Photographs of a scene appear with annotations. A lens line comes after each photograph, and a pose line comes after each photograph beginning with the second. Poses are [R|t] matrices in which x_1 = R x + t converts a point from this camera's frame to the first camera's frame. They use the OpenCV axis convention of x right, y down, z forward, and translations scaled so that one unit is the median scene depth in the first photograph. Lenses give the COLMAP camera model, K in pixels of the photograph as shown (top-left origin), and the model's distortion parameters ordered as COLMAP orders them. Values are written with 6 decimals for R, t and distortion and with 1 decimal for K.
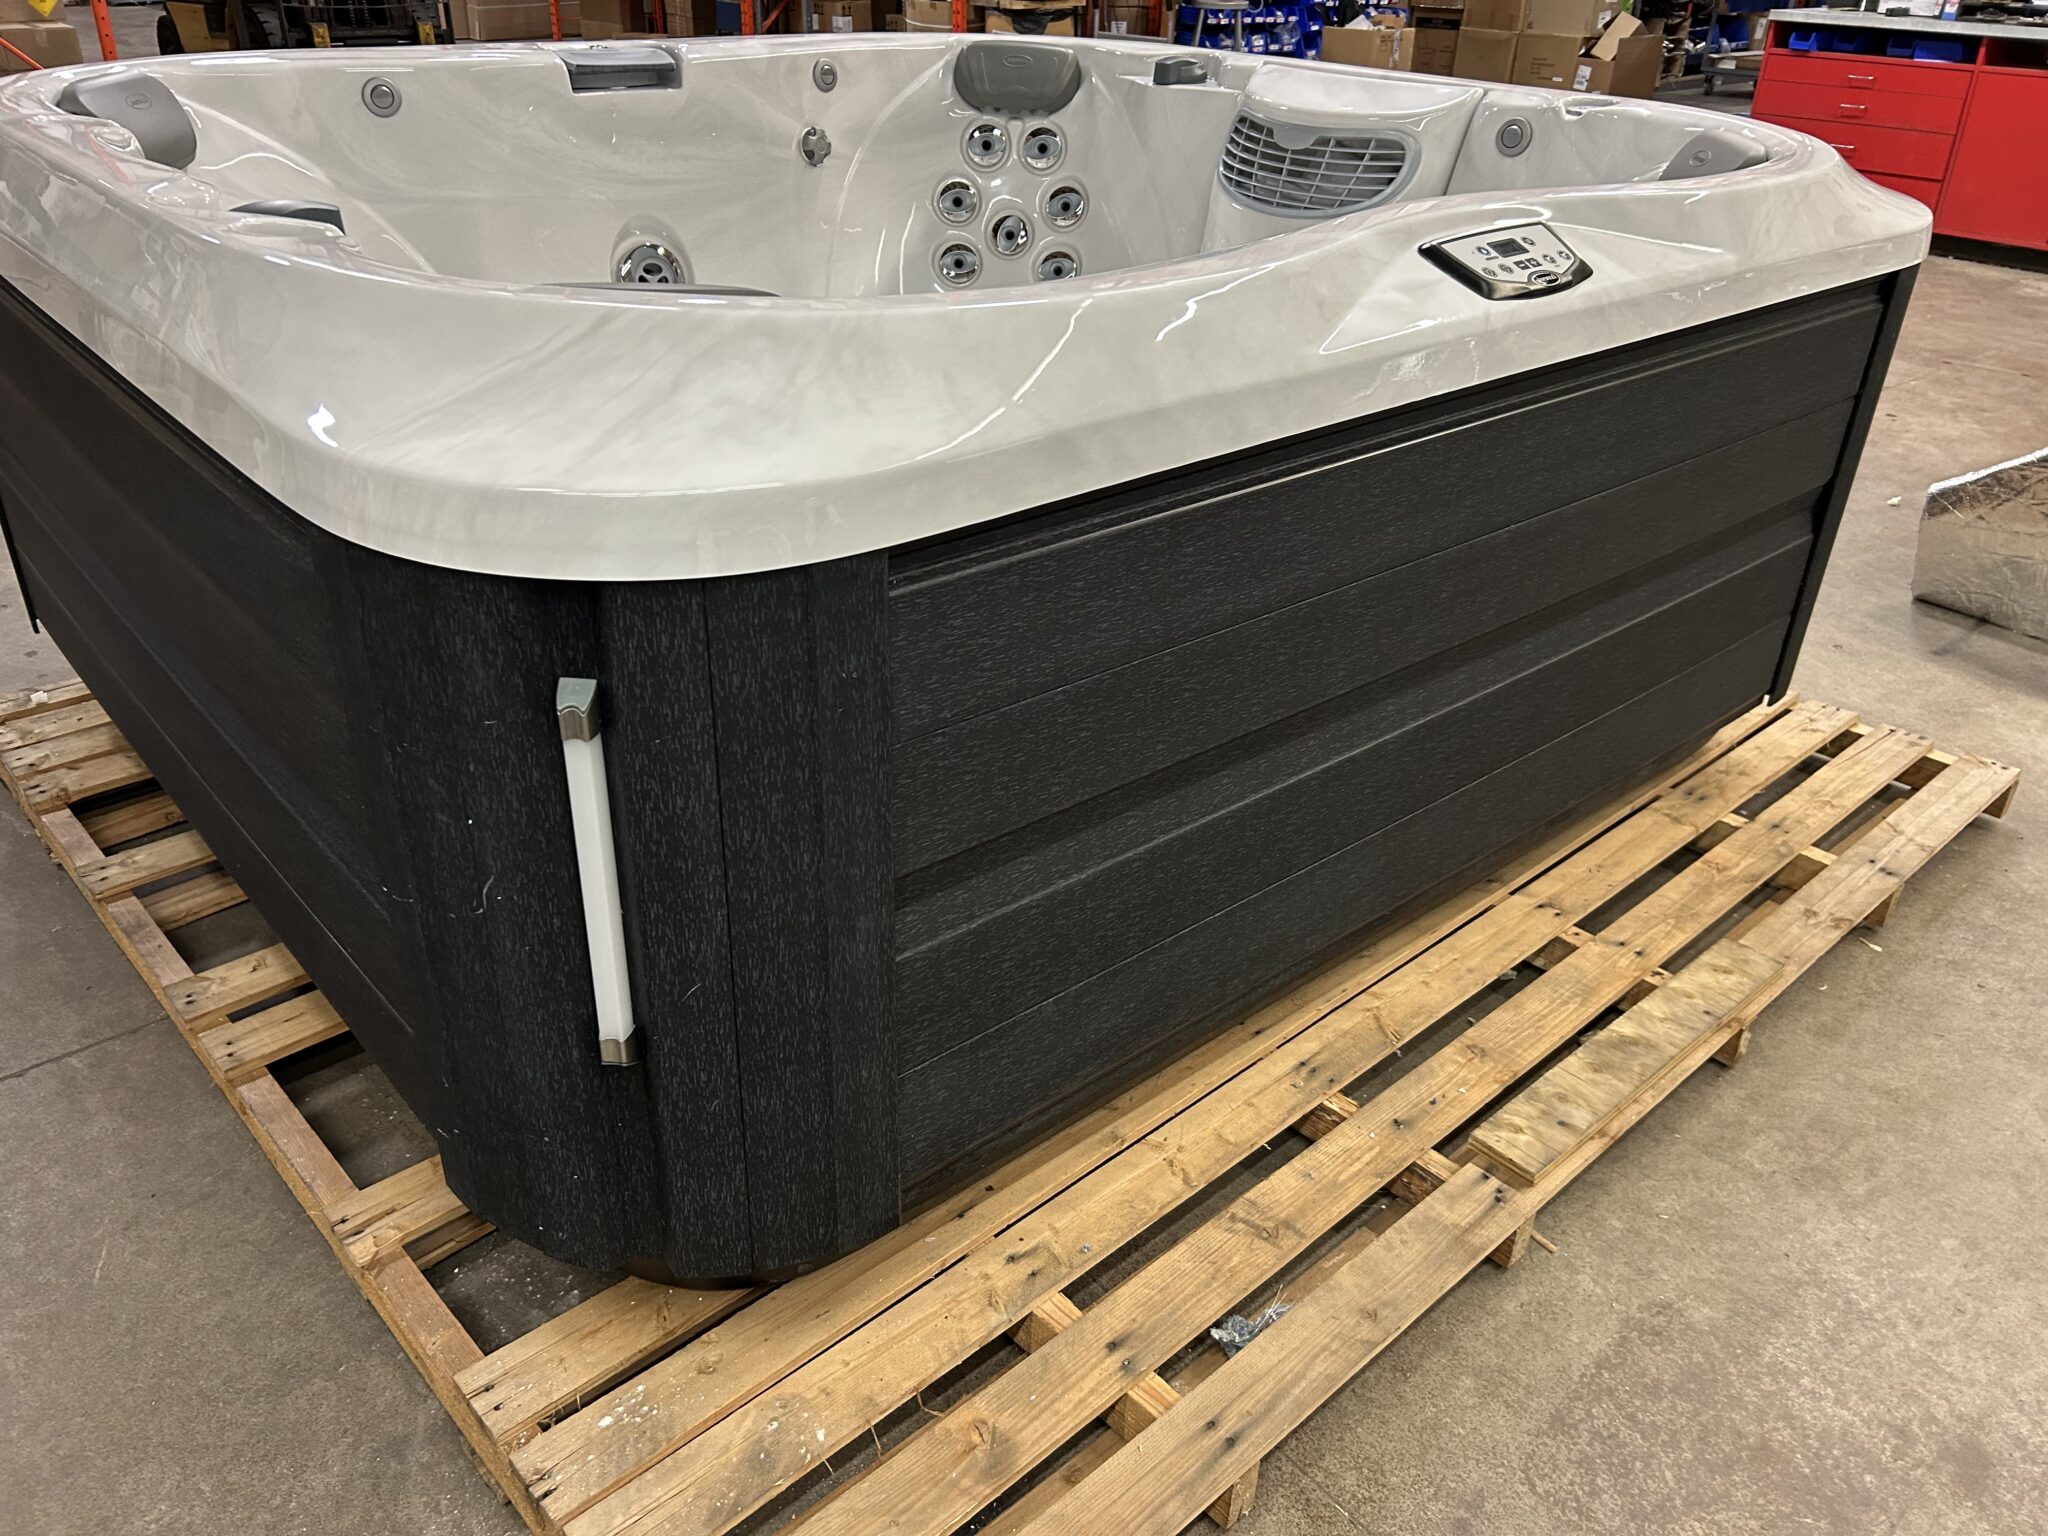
lens RADIAL K [[1559.0, 0, 1024.0], [0, 1559.0, 768.0], [0, 0, 1]] dist [0.013466, 0.009996]
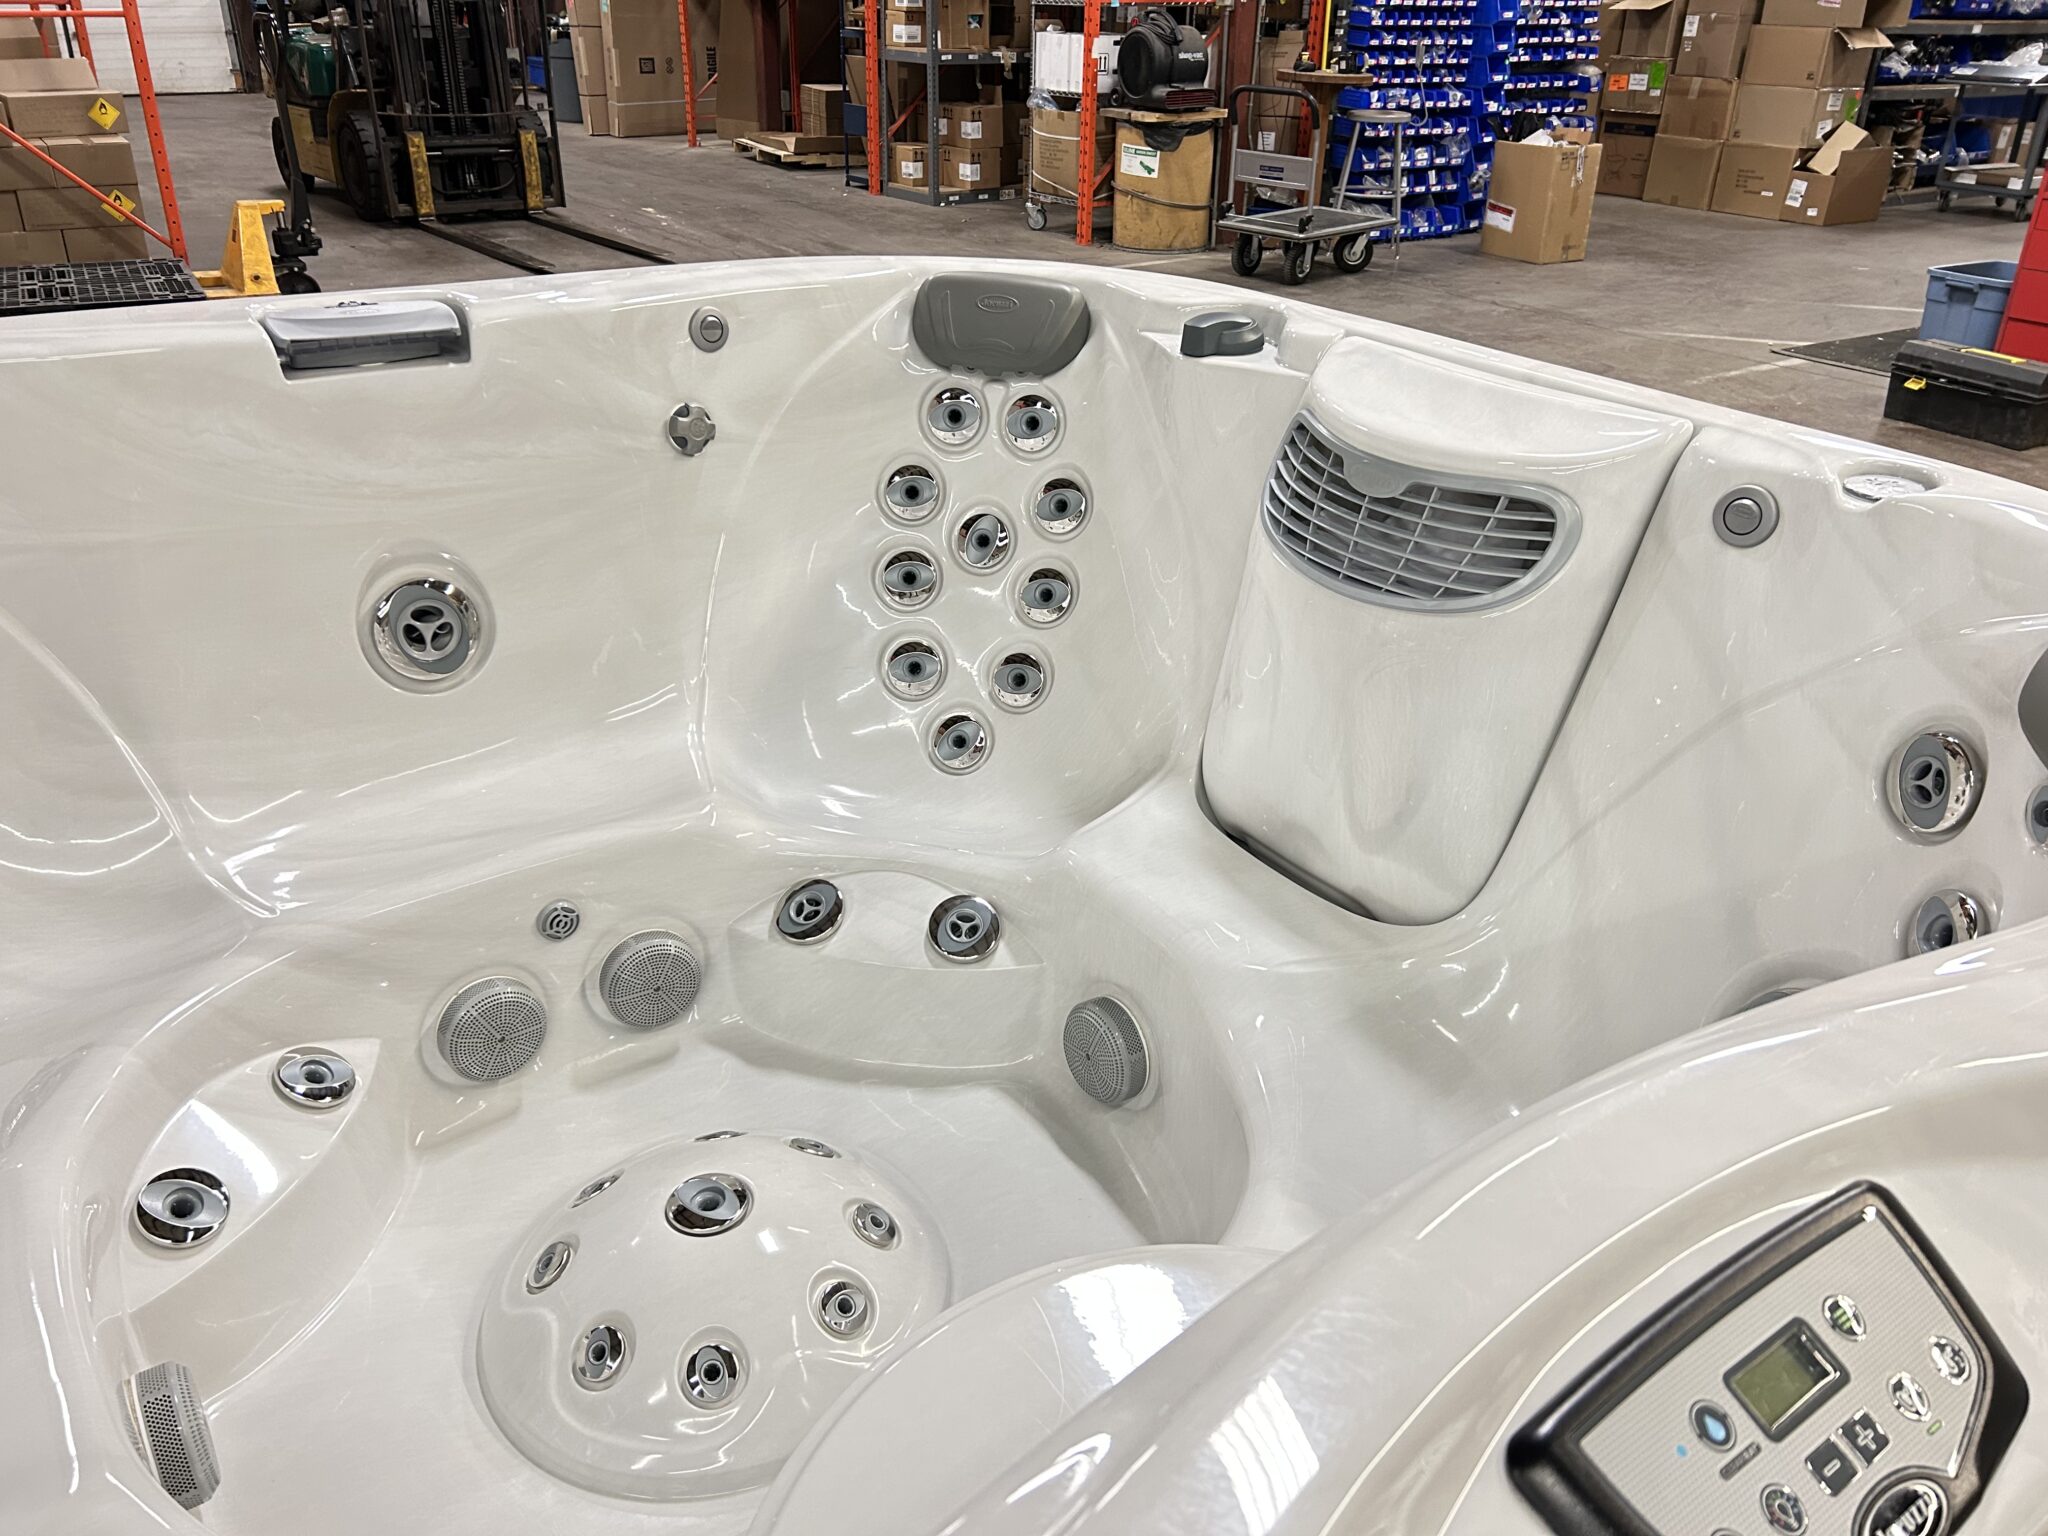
lens RADIAL K [[1555.3, 0, 1024.0], [0, 1555.3, 768.0], [0, 0, 1]] dist [0.057363, -0.061614]
pose [[0.994238, 0.045880, -0.096885, 0.082827], [-0.049780, 0.998028, -0.038228, -0.214435], [0.094940, 0.042831, 0.994561, 0.309042]]
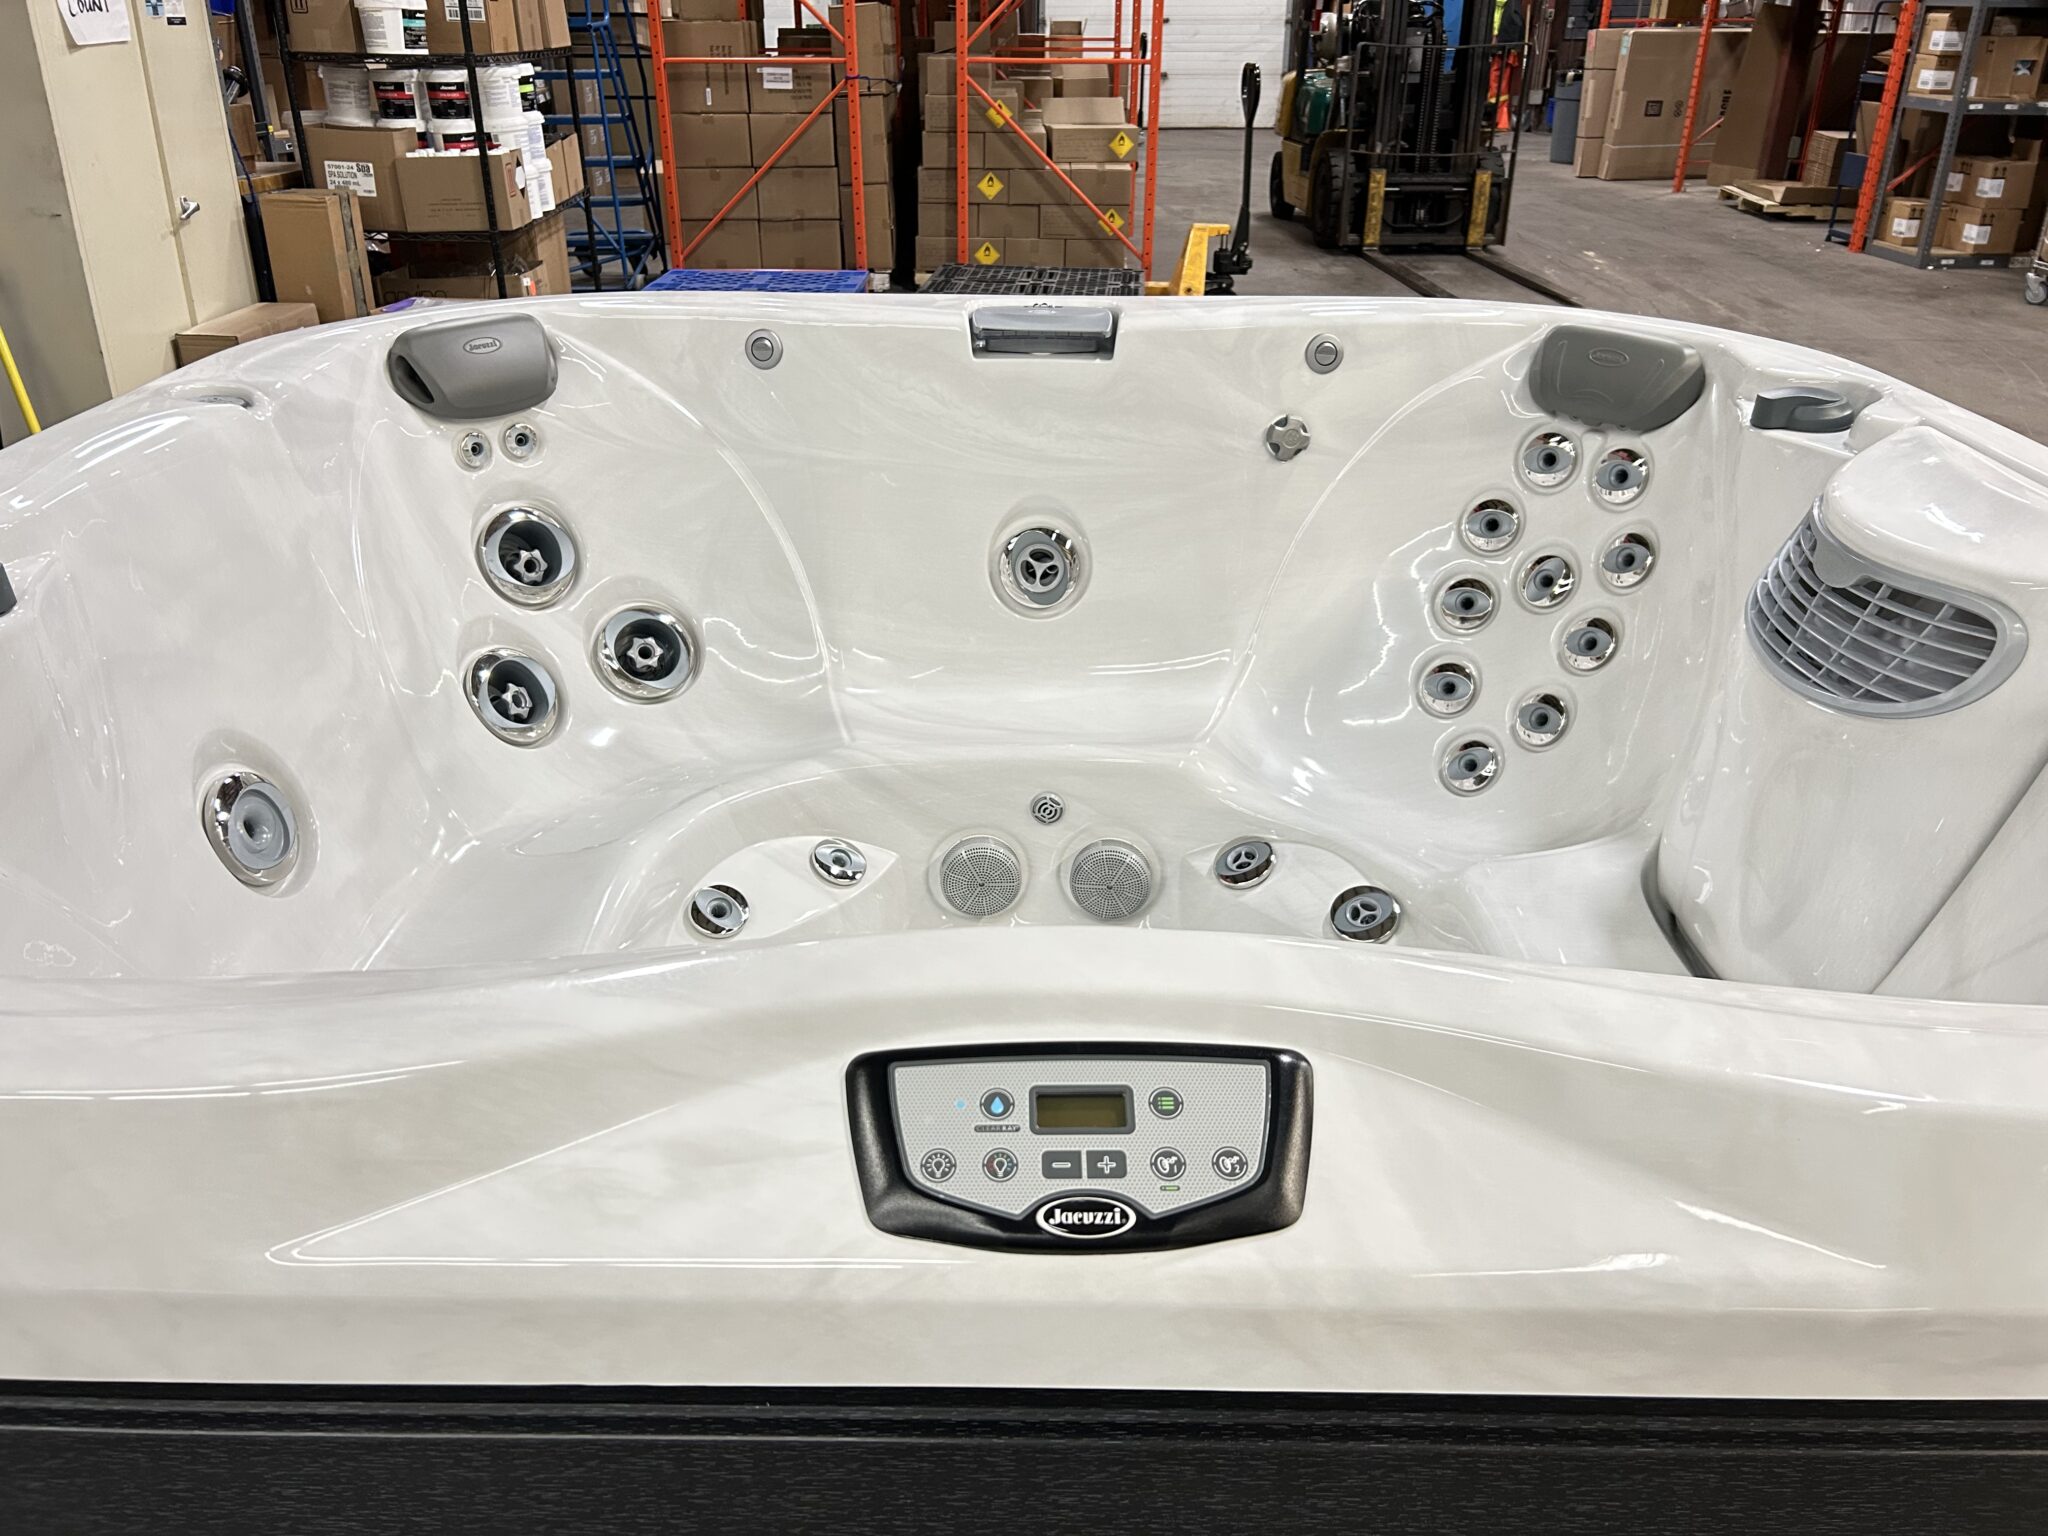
lens RADIAL K [[1550.9, 0, 1024.0], [0, 1550.9, 768.0], [0, 0, 1]] dist [0.059978, -0.077706]
pose [[0.759372, 0.272607, -0.590795, 0.261934], [-0.307928, 0.950448, 0.042768, -0.216721], [0.573179, 0.149446, 0.805687, 0.290426]]
